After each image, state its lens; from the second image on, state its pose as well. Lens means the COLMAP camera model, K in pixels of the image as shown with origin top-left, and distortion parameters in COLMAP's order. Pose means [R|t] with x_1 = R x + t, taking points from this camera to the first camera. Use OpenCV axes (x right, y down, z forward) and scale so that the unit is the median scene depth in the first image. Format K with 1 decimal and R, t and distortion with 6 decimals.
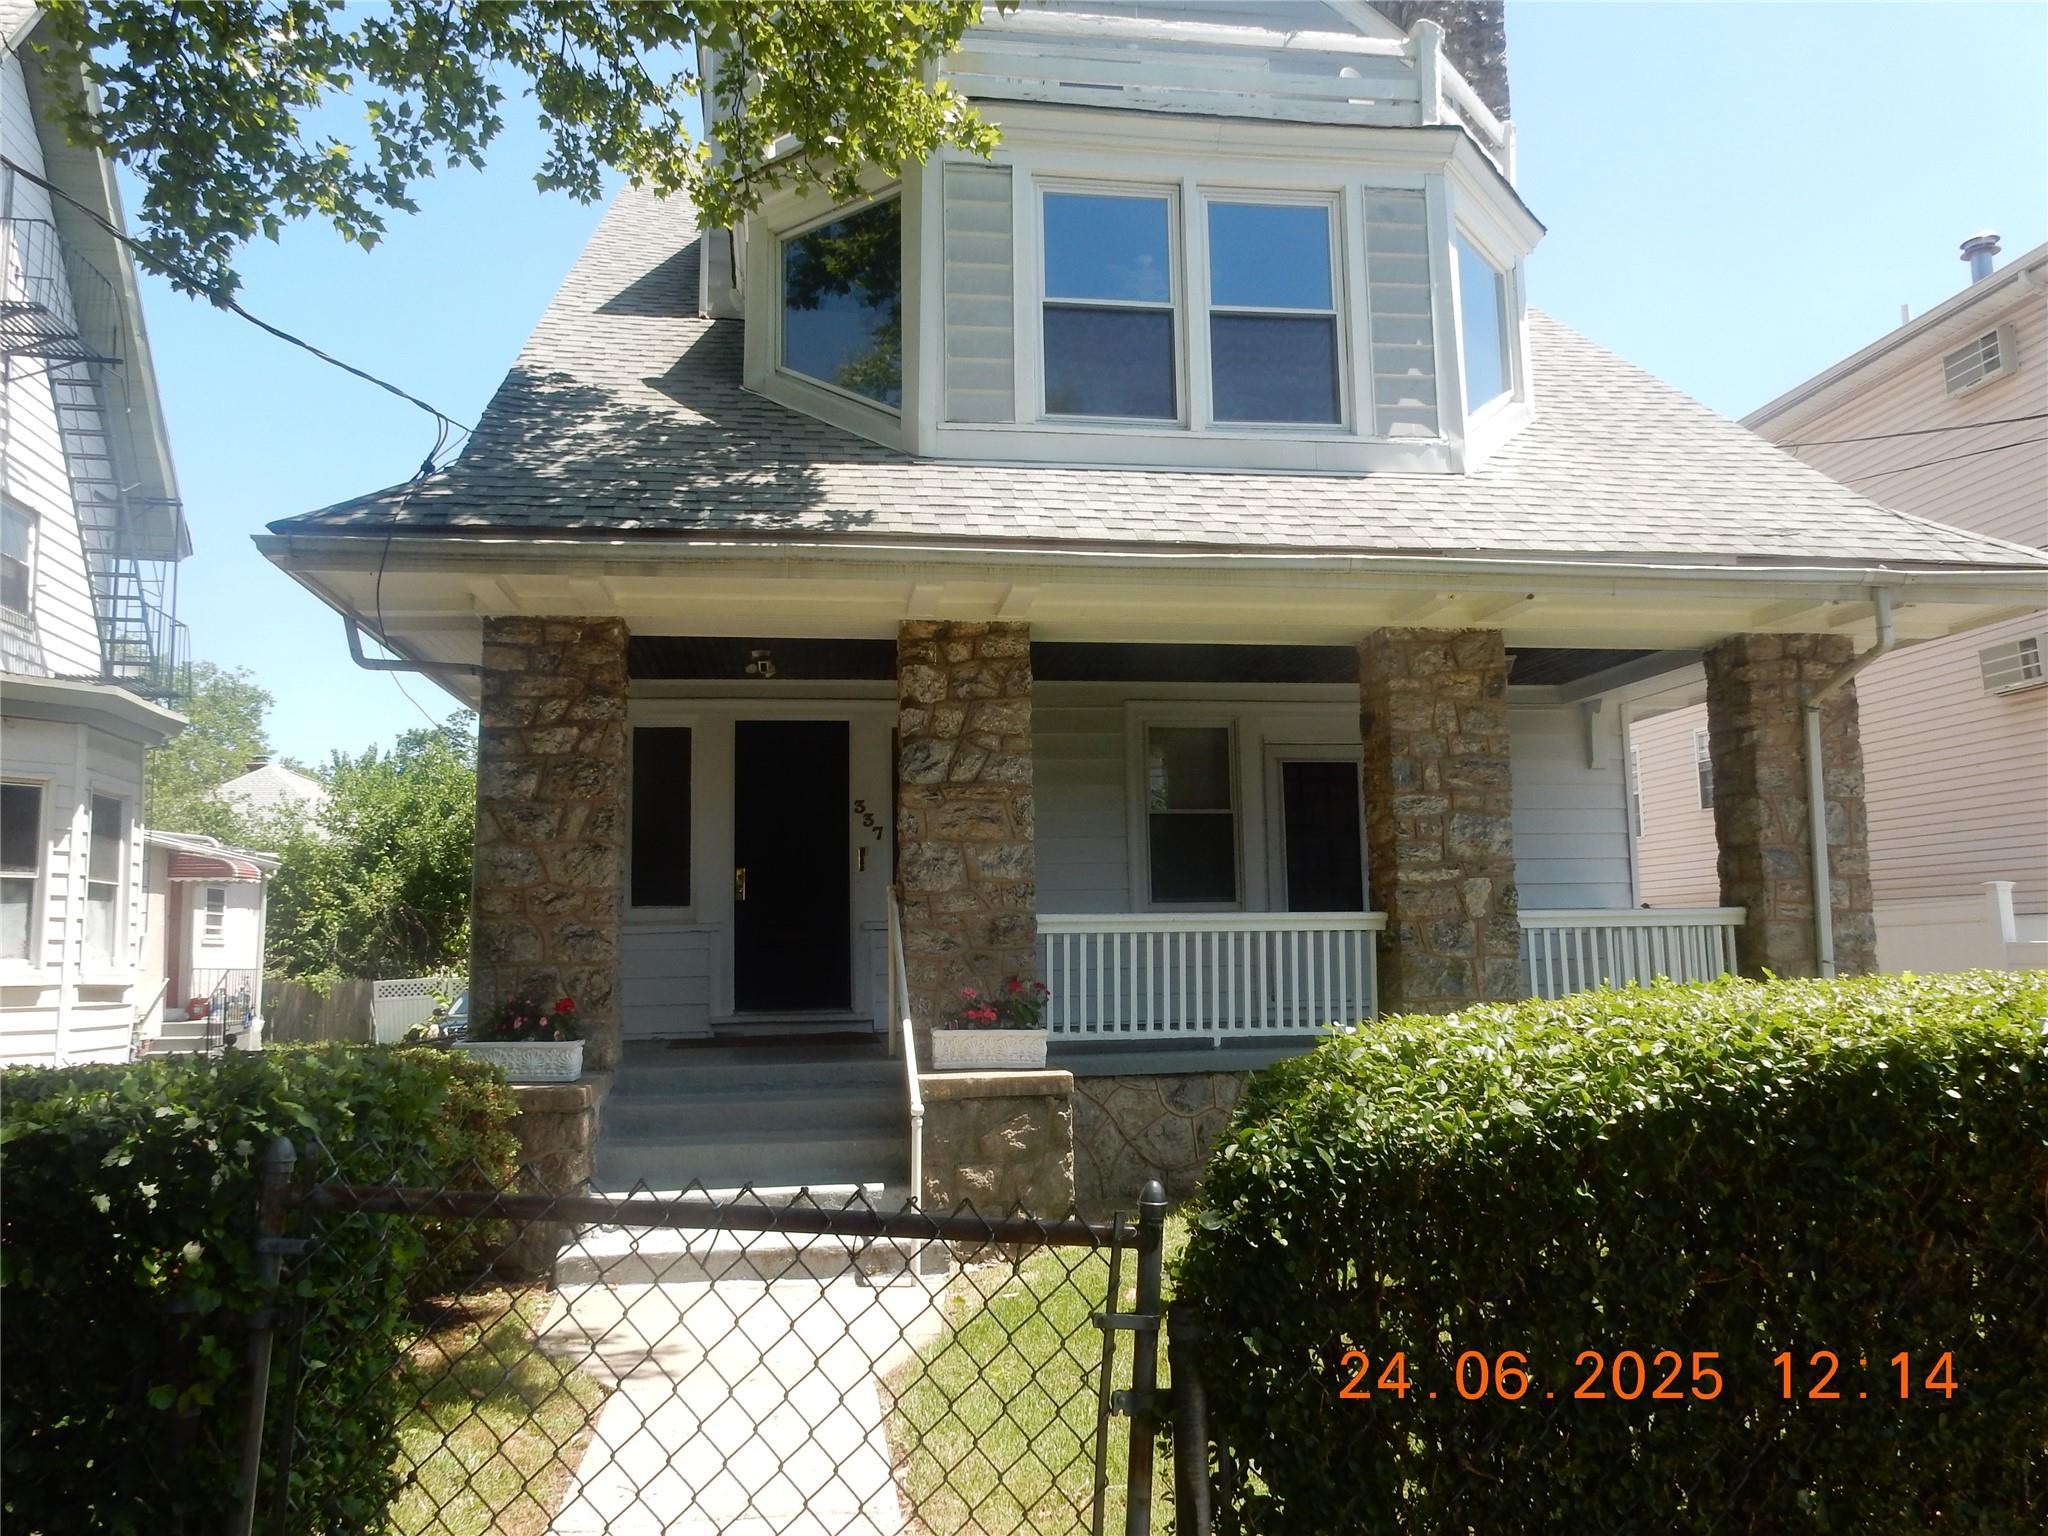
lens RADIAL K [[1533.8, 0, 1005.2], [0, 1533.8, 773.2], [0, 0, 1]] dist [0.002045, 0.004202]
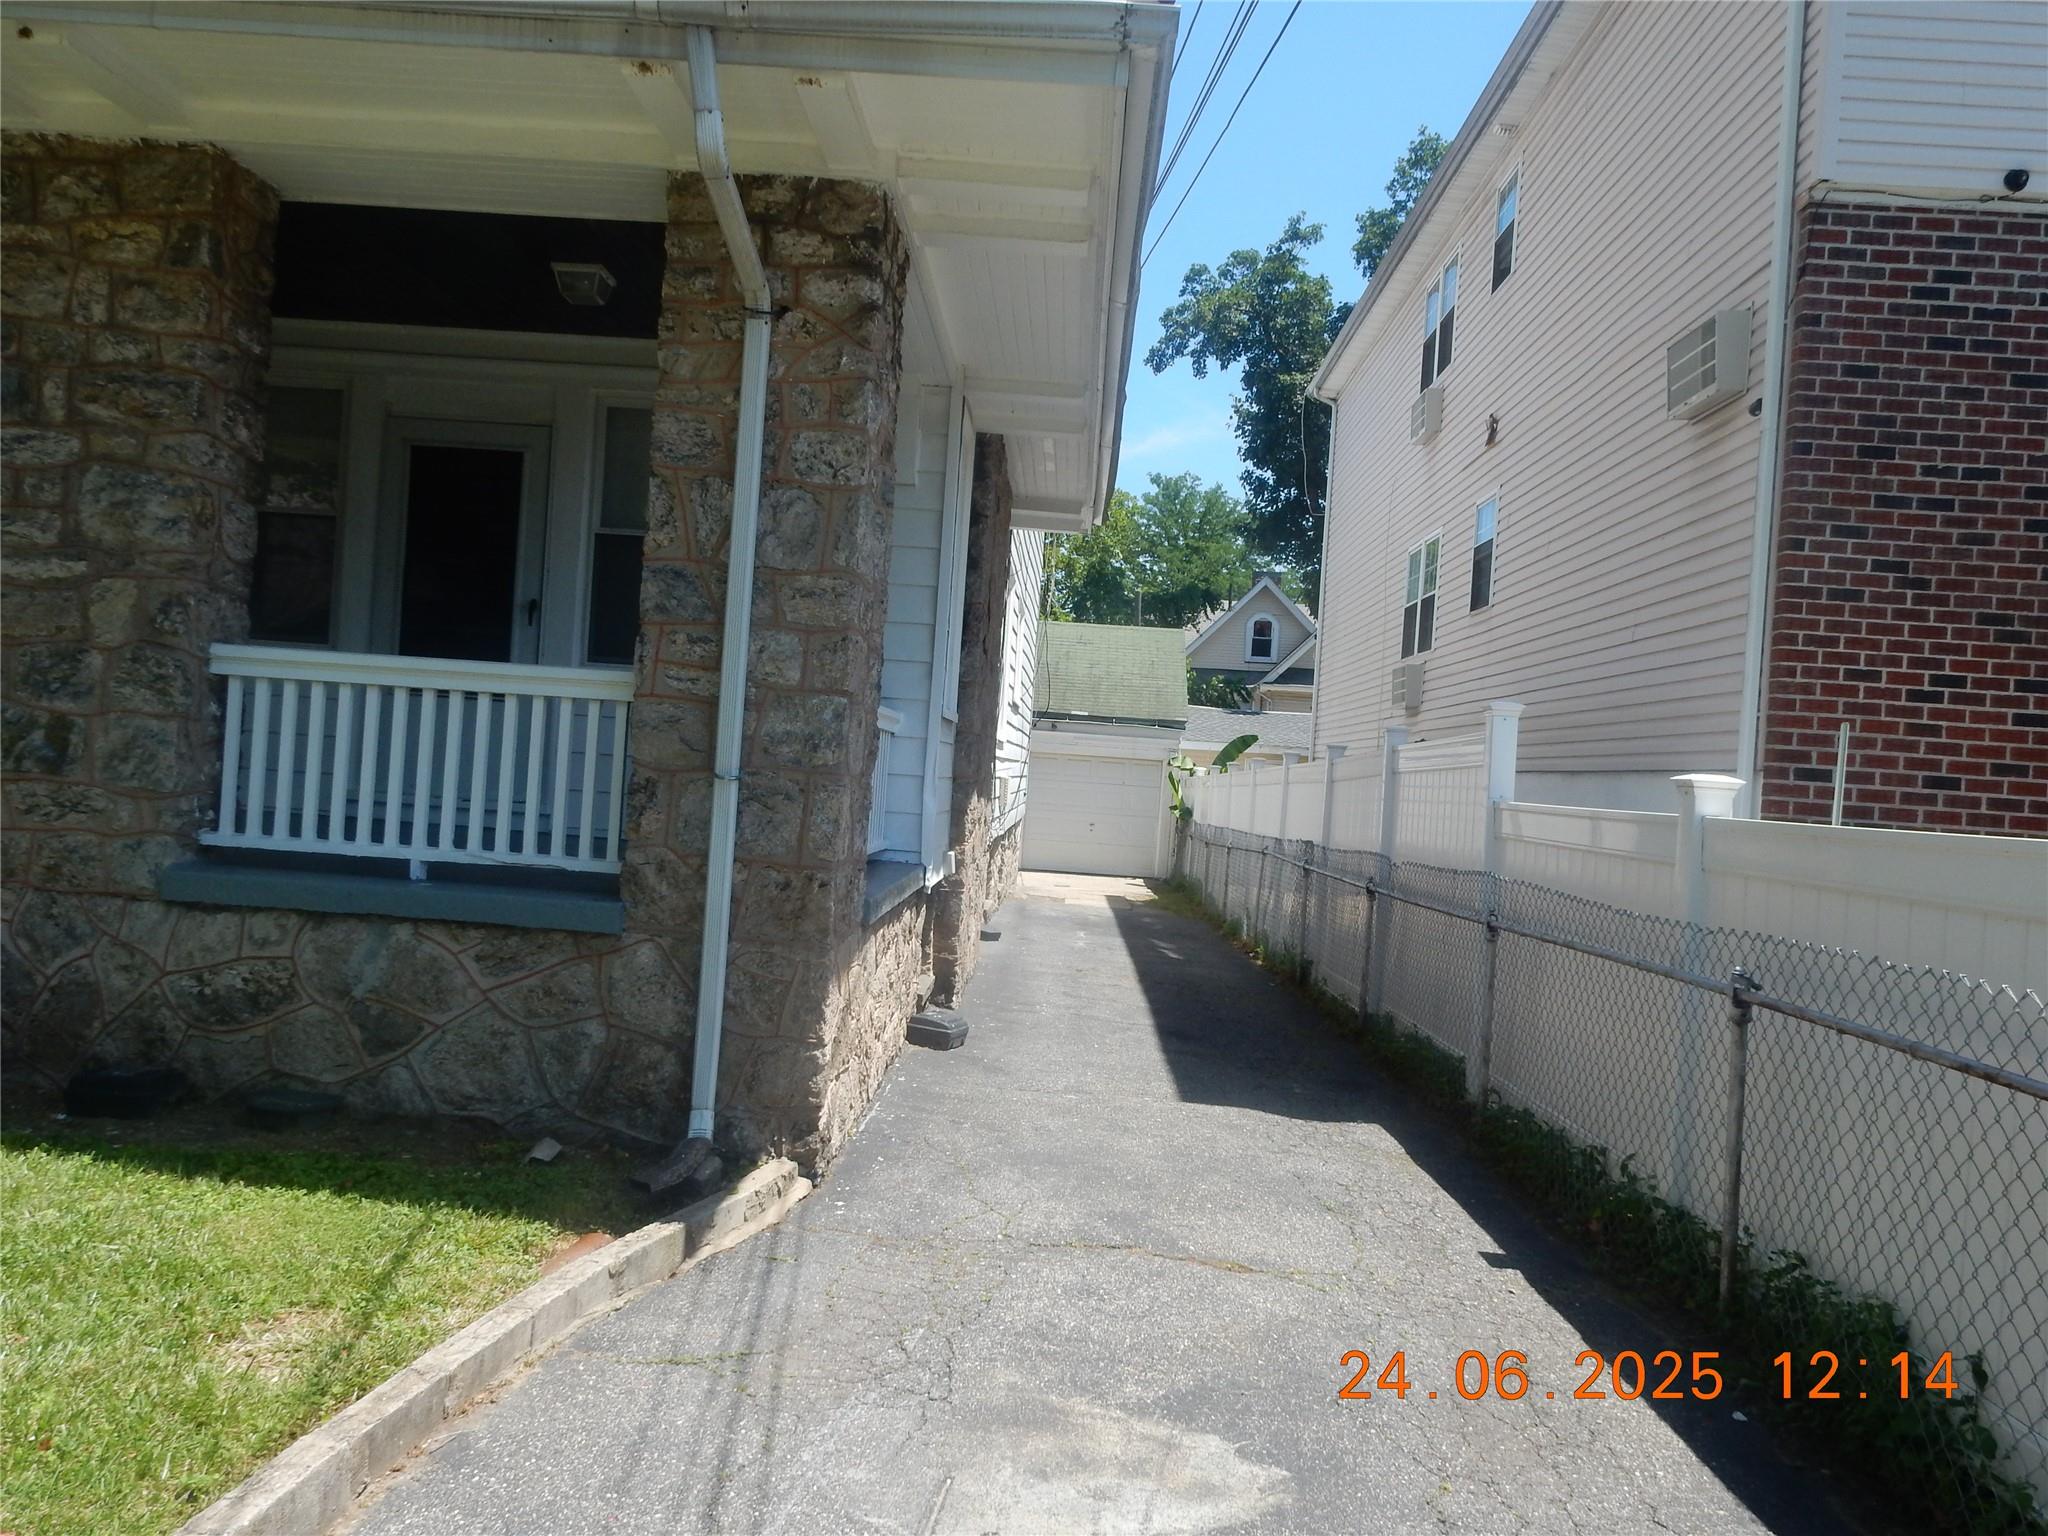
lens RADIAL K [[1517.2, 0, 1015.4], [0, 1517.2, 771.2], [0, 0, 1]] dist [0.003001, 0.006410]
pose [[0.980063, 0.084794, -0.179685, 0.742687], [-0.063980, 0.990876, 0.118626, 0.049962], [0.188105, -0.104765, 0.976545, 0.489821]]
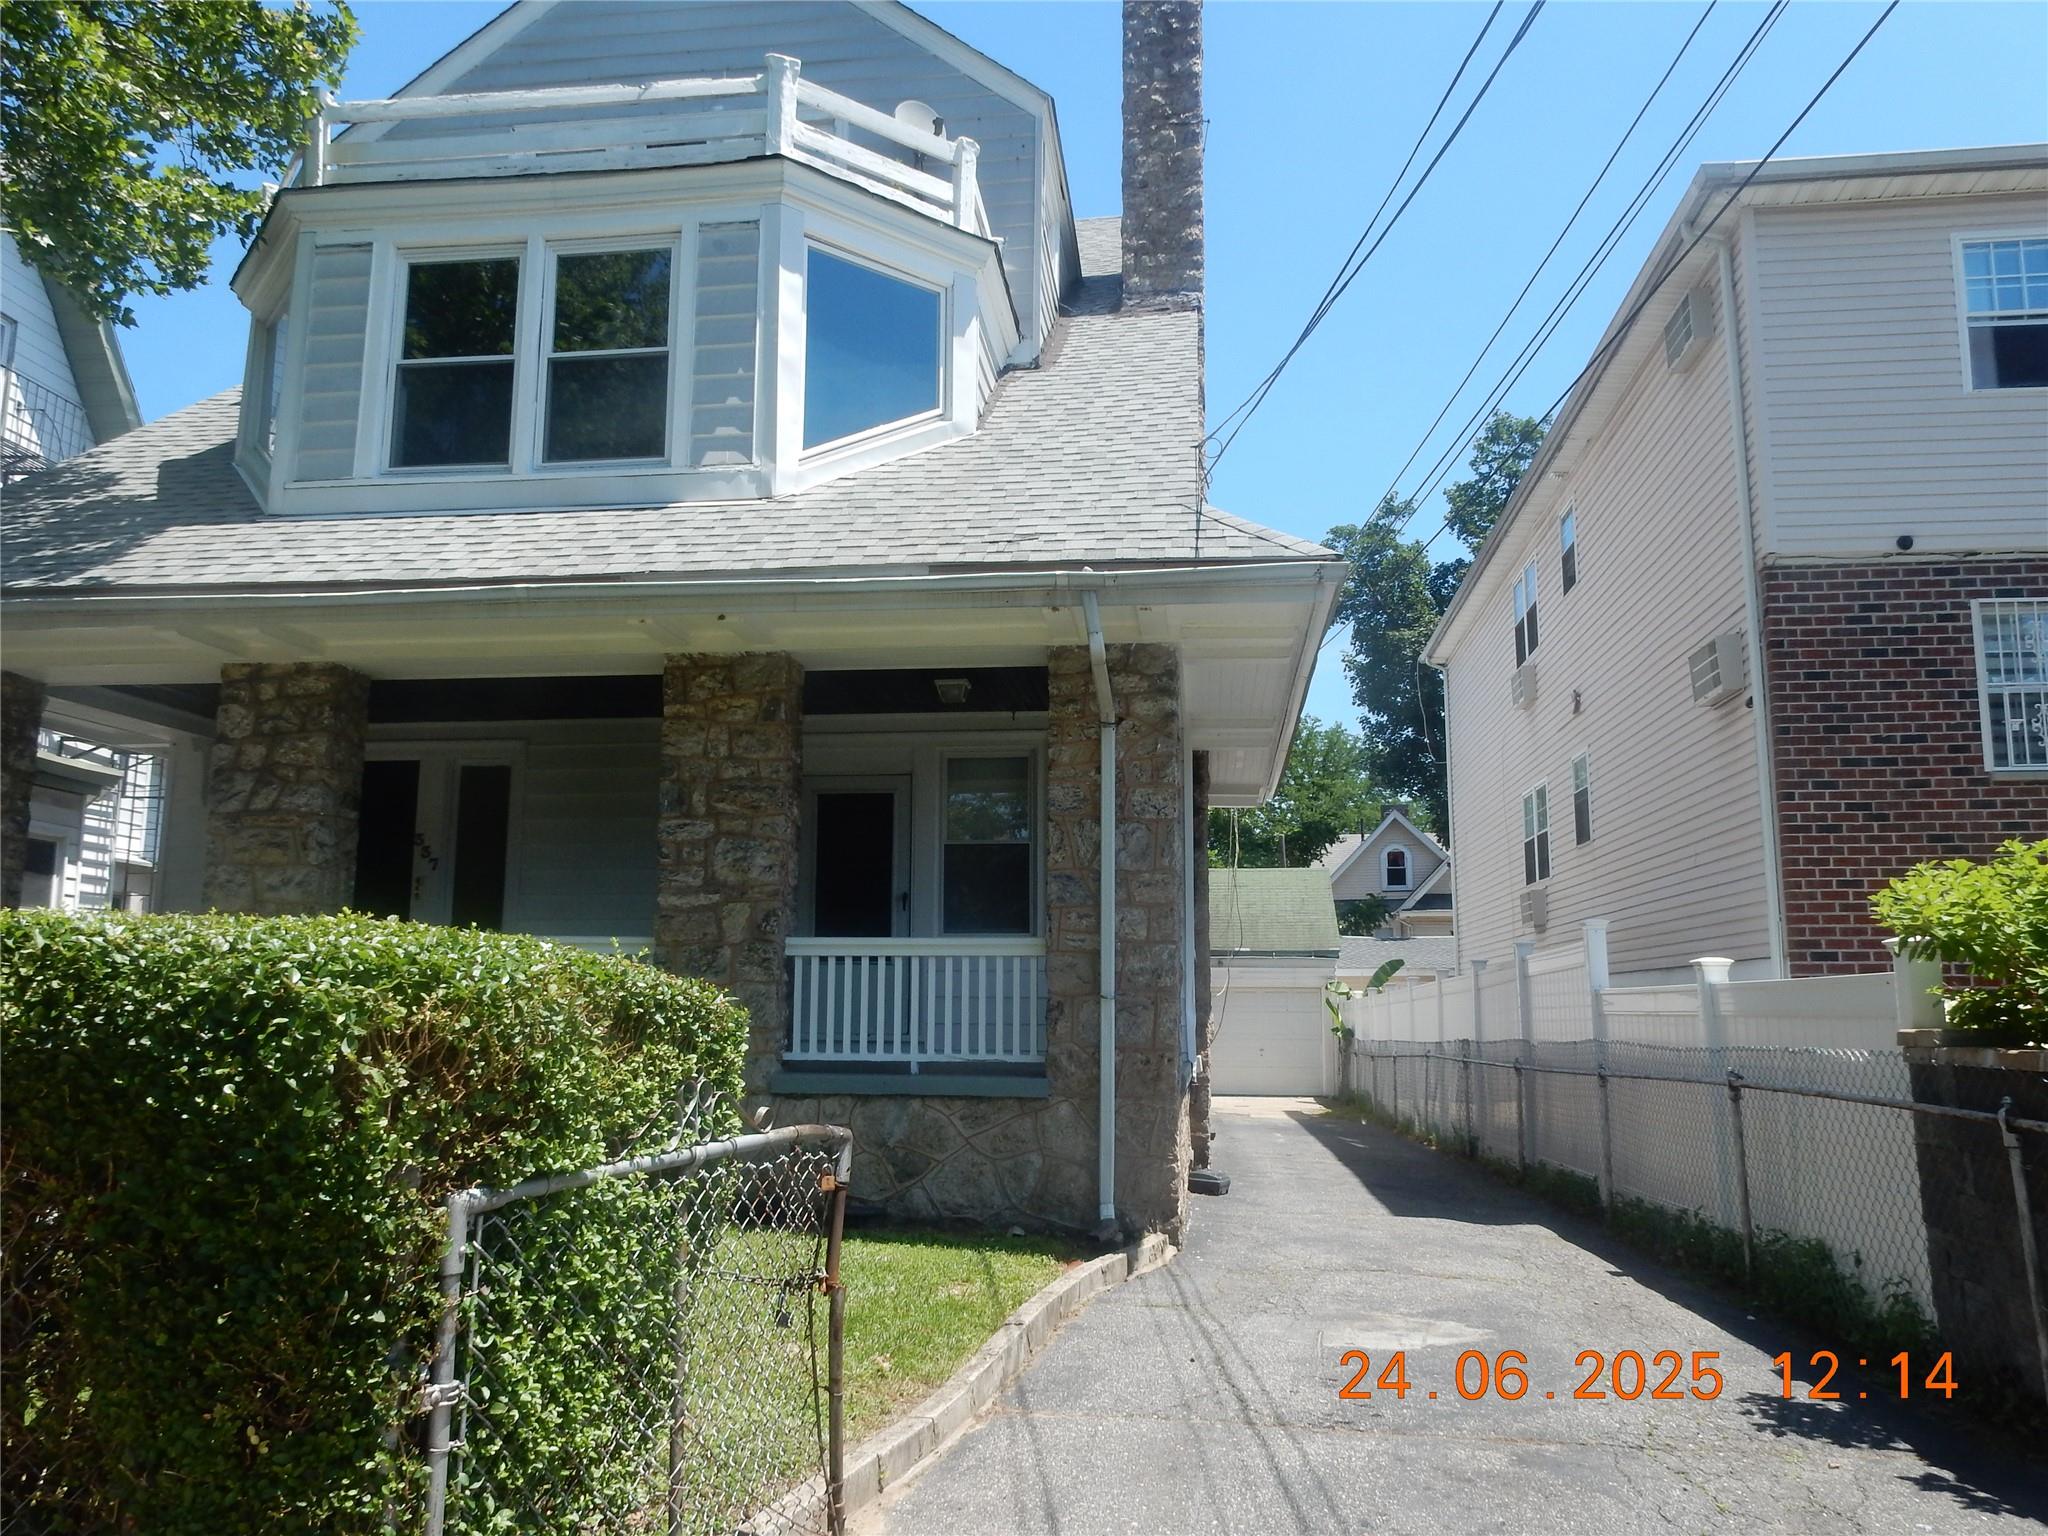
lens RADIAL K [[1533.8, 0, 1005.2], [0, 1533.8, 773.2], [0, 0, 1]] dist [0.002045, 0.004202]
pose [[0.963111, -0.017308, -0.268548, 0.733081], [0.007352, 0.999249, -0.038036, 0.023316], [0.269005, 0.034659, 0.962515, 0.091479]]
